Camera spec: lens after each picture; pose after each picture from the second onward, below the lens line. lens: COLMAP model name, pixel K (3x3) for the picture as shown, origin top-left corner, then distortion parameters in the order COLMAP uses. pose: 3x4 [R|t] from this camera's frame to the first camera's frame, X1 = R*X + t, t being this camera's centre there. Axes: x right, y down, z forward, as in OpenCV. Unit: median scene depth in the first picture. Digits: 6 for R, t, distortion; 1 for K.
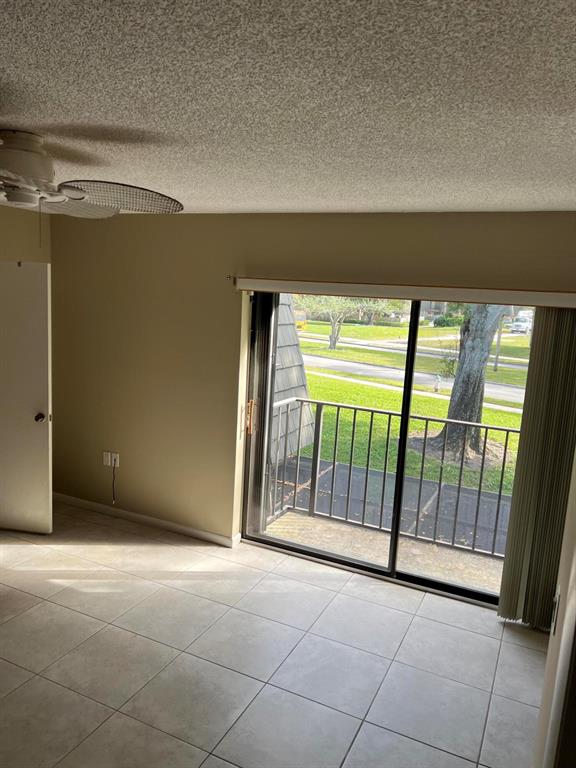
lens RADIAL K [[573.2, 0, 287.2], [0, 573.2, 378.6], [0, 0, 1]] dist [0.062687, -0.078331]
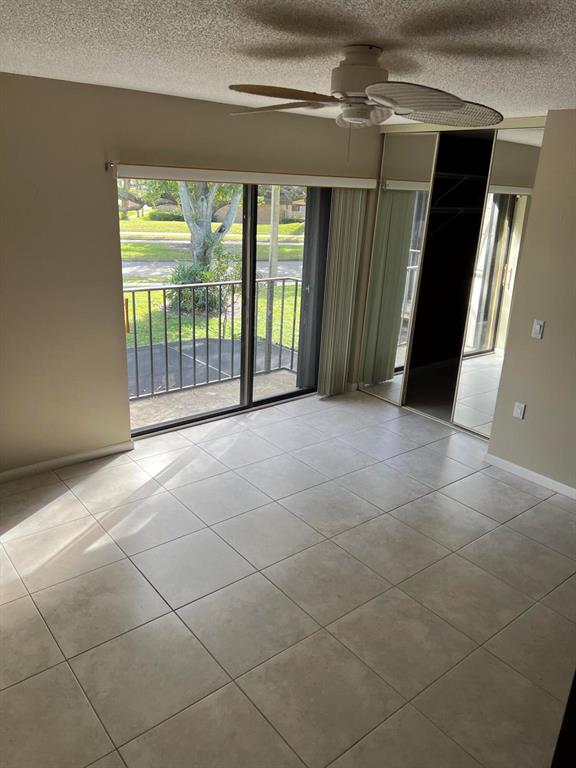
lens RADIAL K [[573.2, 0, 283.9], [0, 573.2, 385.8], [0, 0, 1]] dist [0.062687, -0.078331]
pose [[0.431922, -0.333396, 0.838028, -0.841216], [0.109665, 0.941688, 0.318114, -0.106782], [-0.895219, -0.045498, 0.443298, 0.349893]]
